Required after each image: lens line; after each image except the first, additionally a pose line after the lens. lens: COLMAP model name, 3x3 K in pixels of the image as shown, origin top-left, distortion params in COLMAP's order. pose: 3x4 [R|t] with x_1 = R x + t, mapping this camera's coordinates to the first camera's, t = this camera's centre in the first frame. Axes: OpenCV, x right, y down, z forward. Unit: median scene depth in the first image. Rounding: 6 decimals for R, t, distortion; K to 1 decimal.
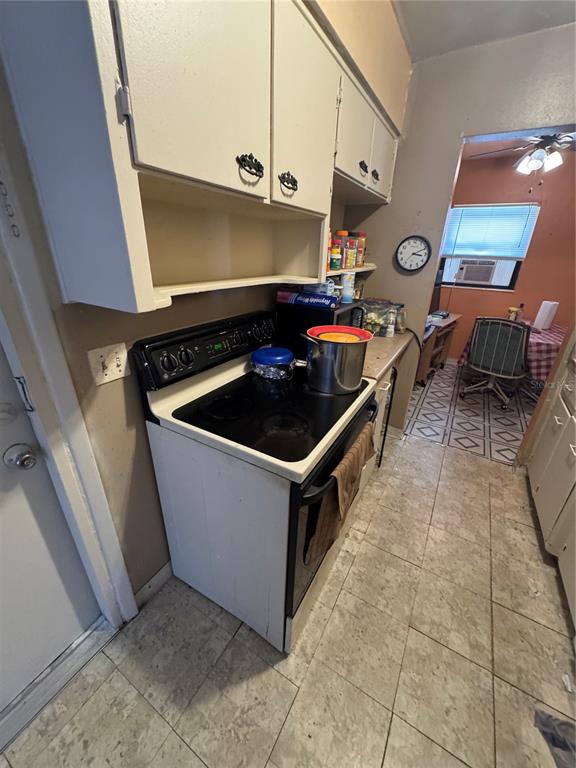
lens RADIAL K [[306.1, 0, 289.4], [0, 306.1, 384.3], [0, 0, 1]] dist [-0.001230, -0.000109]
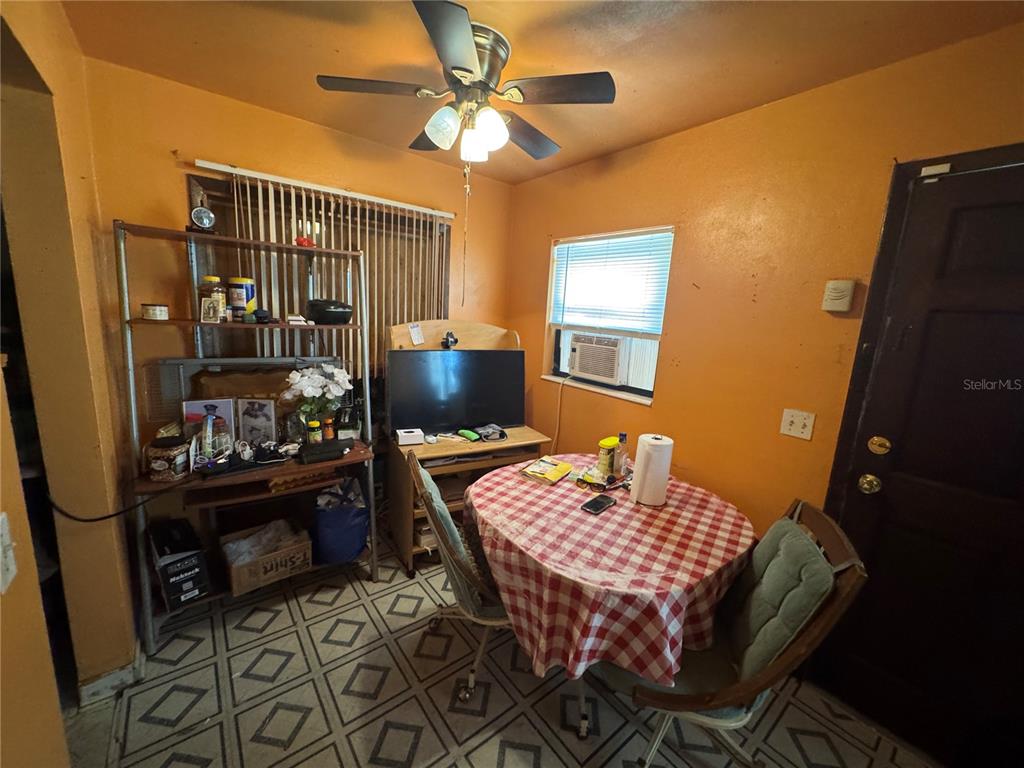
lens RADIAL K [[408.2, 0, 511.4], [0, 408.2, 384.4], [0, 0, 1]] dist [-0.001230, -0.000109]
pose [[0.931759, 0.088493, -0.352128, 0.728991], [-0.172778, 0.961061, -0.215659, -0.159779], [0.319333, 0.261782, 0.910767, 0.364990]]
